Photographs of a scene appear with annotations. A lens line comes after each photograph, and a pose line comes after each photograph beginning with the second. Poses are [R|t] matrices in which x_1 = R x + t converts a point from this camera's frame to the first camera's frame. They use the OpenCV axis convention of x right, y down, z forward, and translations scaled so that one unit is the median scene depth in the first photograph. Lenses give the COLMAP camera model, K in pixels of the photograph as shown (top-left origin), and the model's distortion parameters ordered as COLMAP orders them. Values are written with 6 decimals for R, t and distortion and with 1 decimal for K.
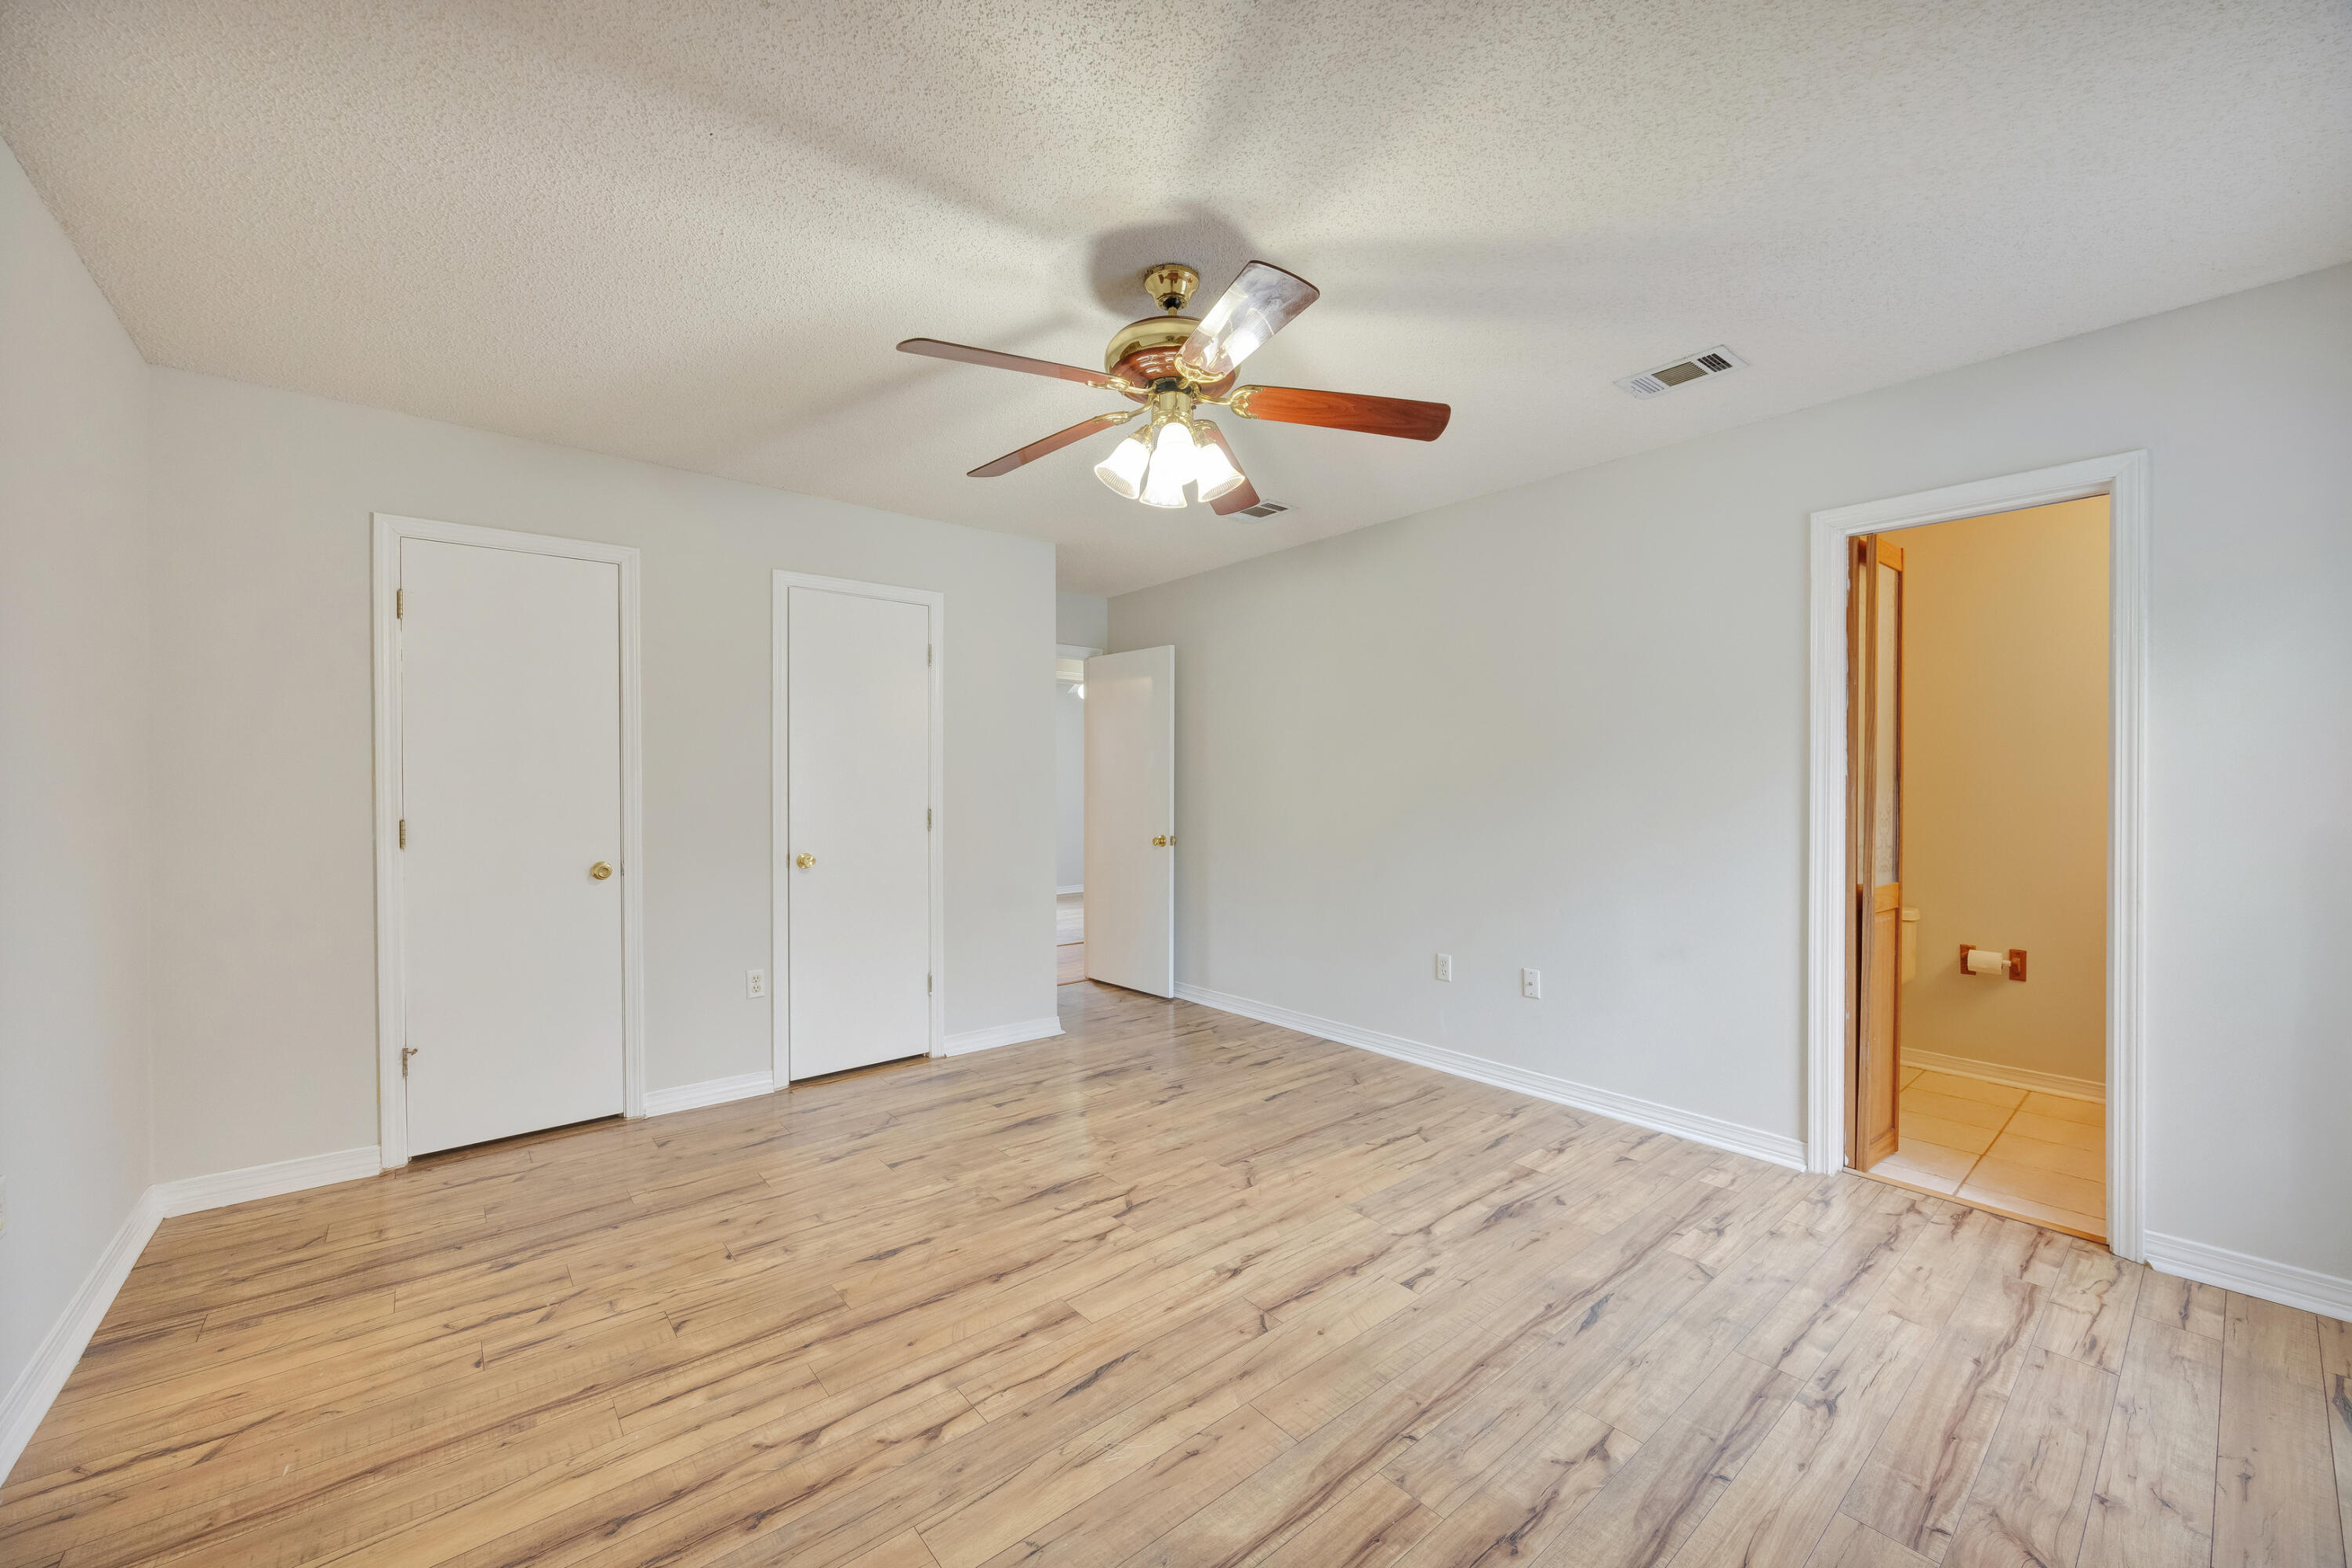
lens RADIAL K [[911.1, 0, 1178.4], [0, 911.1, 786.8], [0, 0, 1]] dist [-0.003888, 0.000426]
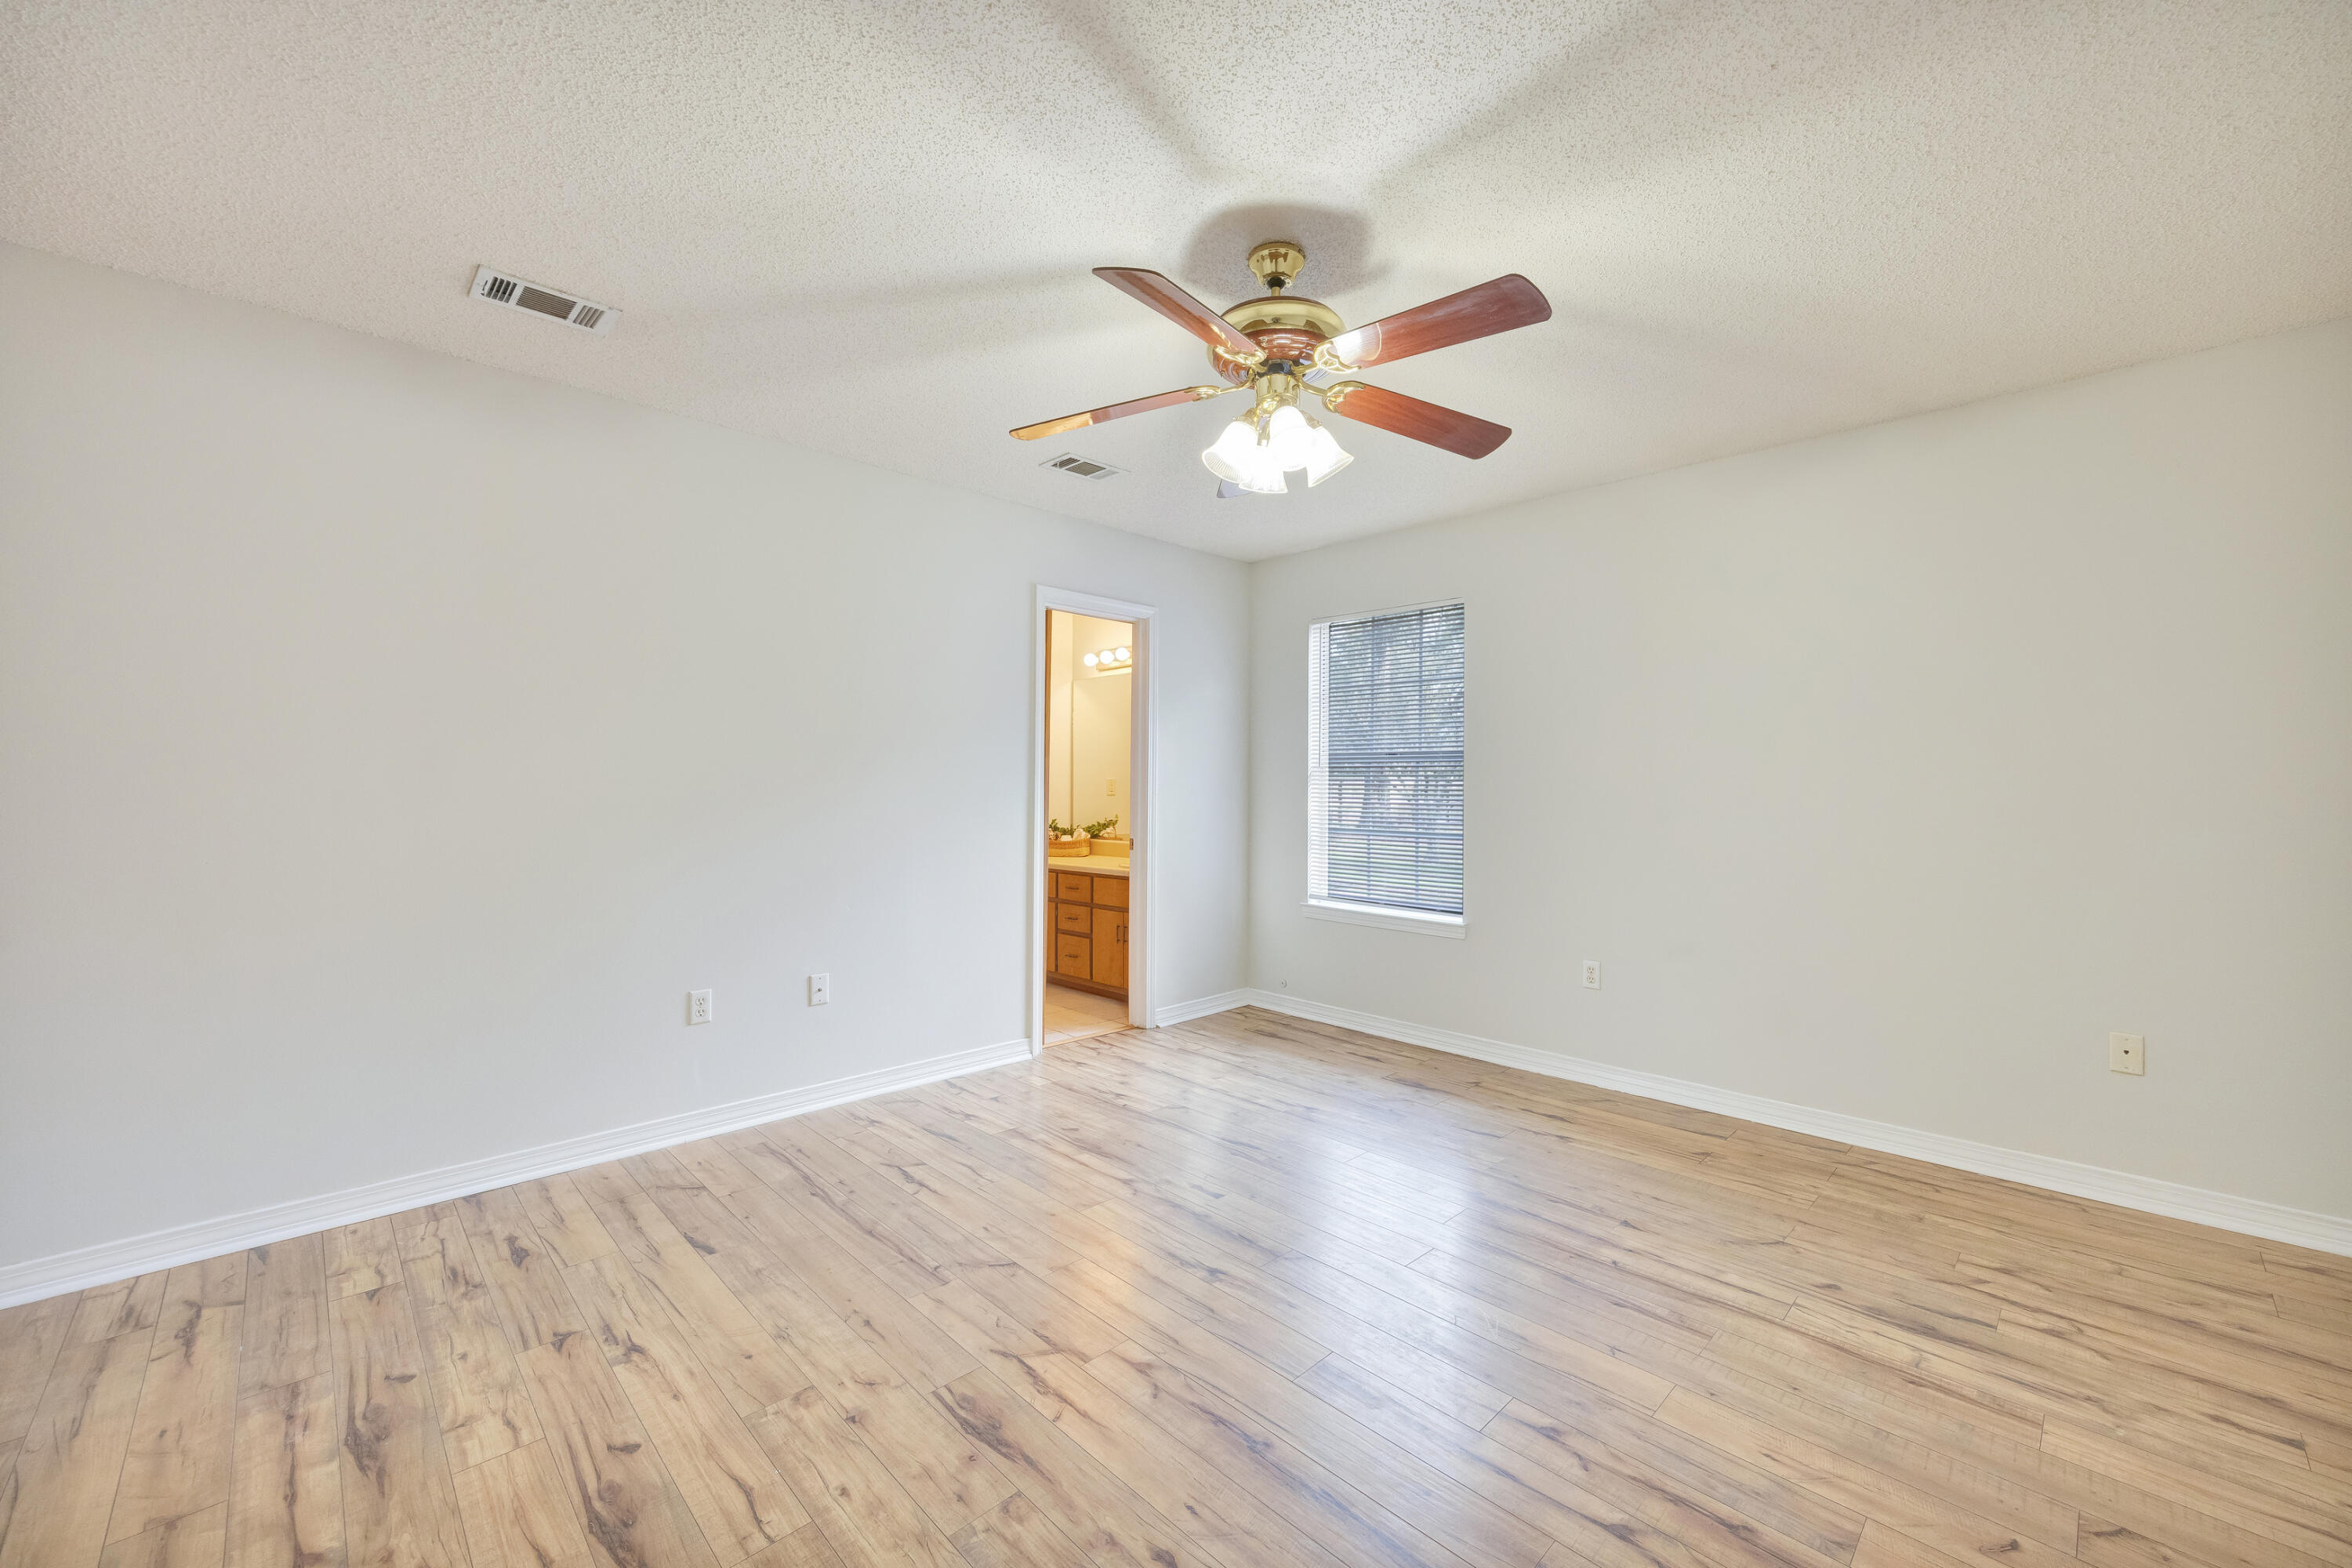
lens RADIAL K [[911.1, 0, 1208.0], [0, 911.1, 779.4], [0, 0, 1]] dist [-0.003888, 0.000426]
pose [[-0.089316, 0.007585, 0.995974, -0.837598], [-0.005683, 0.999951, -0.008125, 0.009398], [-0.995987, -0.006386, -0.089269, 1.000824]]
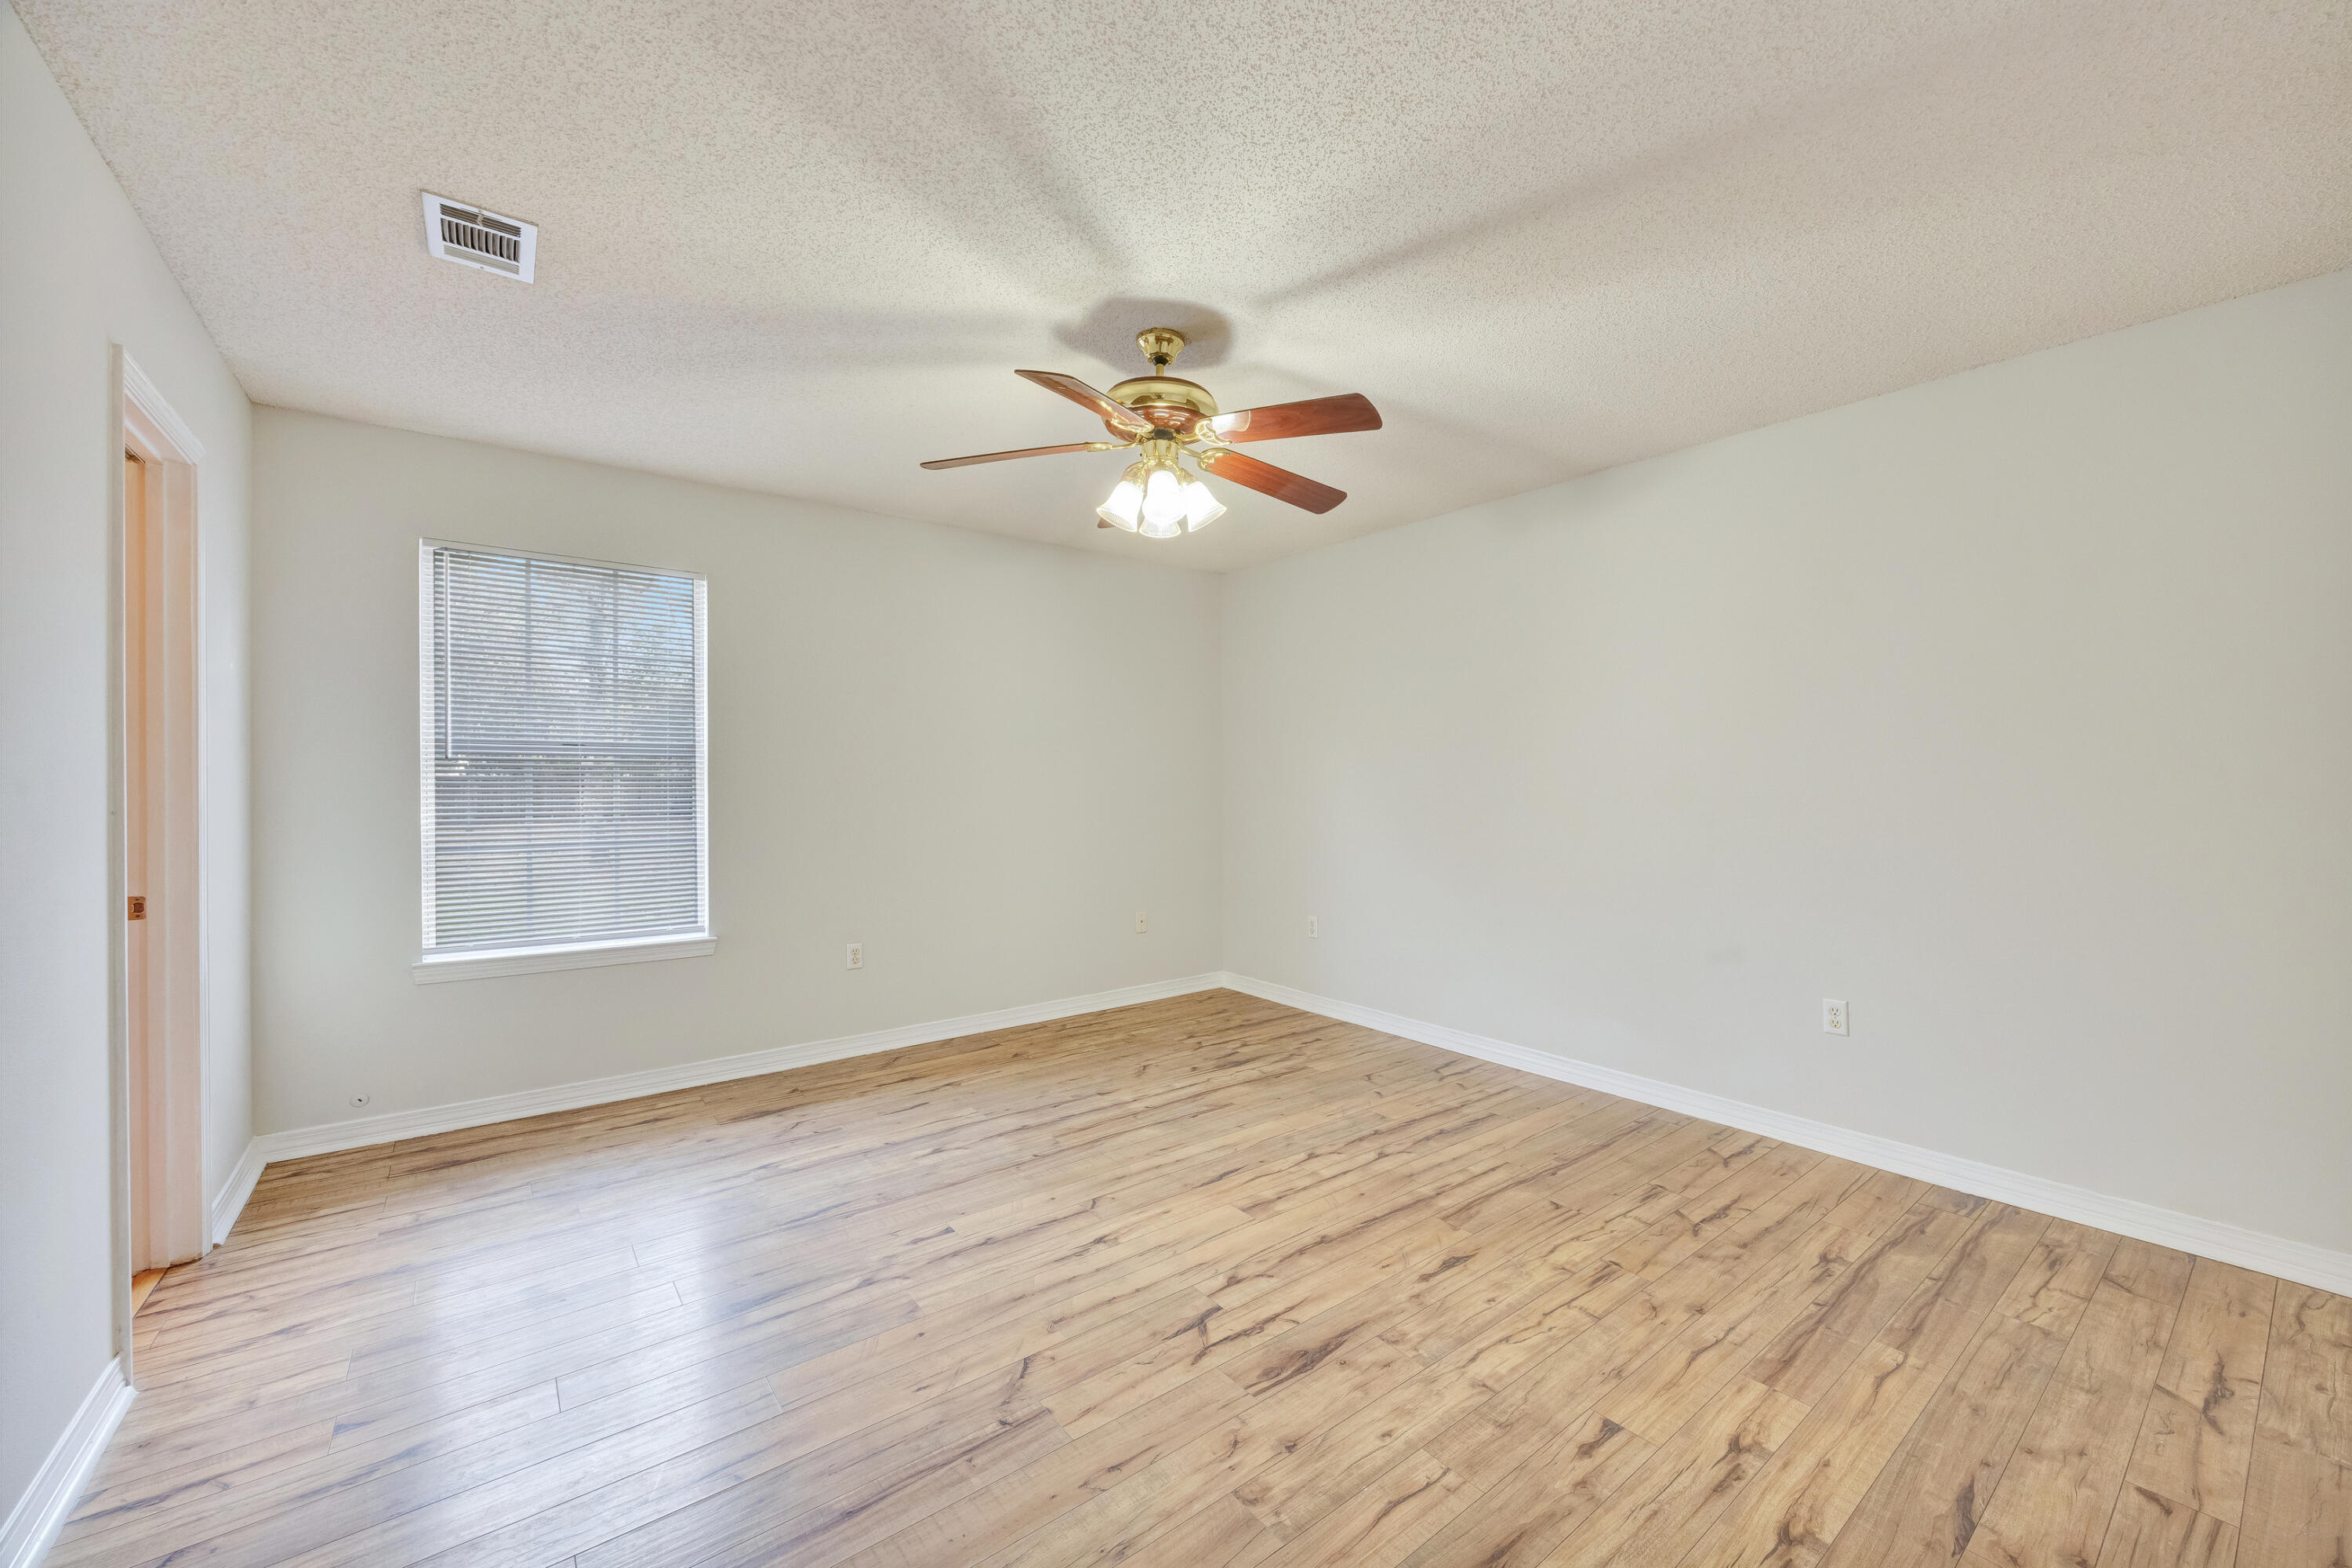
lens RADIAL K [[911.1, 0, 1208.6], [0, 911.1, 792.3], [0, 0, 1]] dist [-0.003888, 0.000426]
pose [[-0.999473, 0.004231, 0.032187, -0.090490], [0.004518, 0.999951, 0.008843, 0.005822], [-0.032148, 0.008984, -0.999443, 1.861920]]
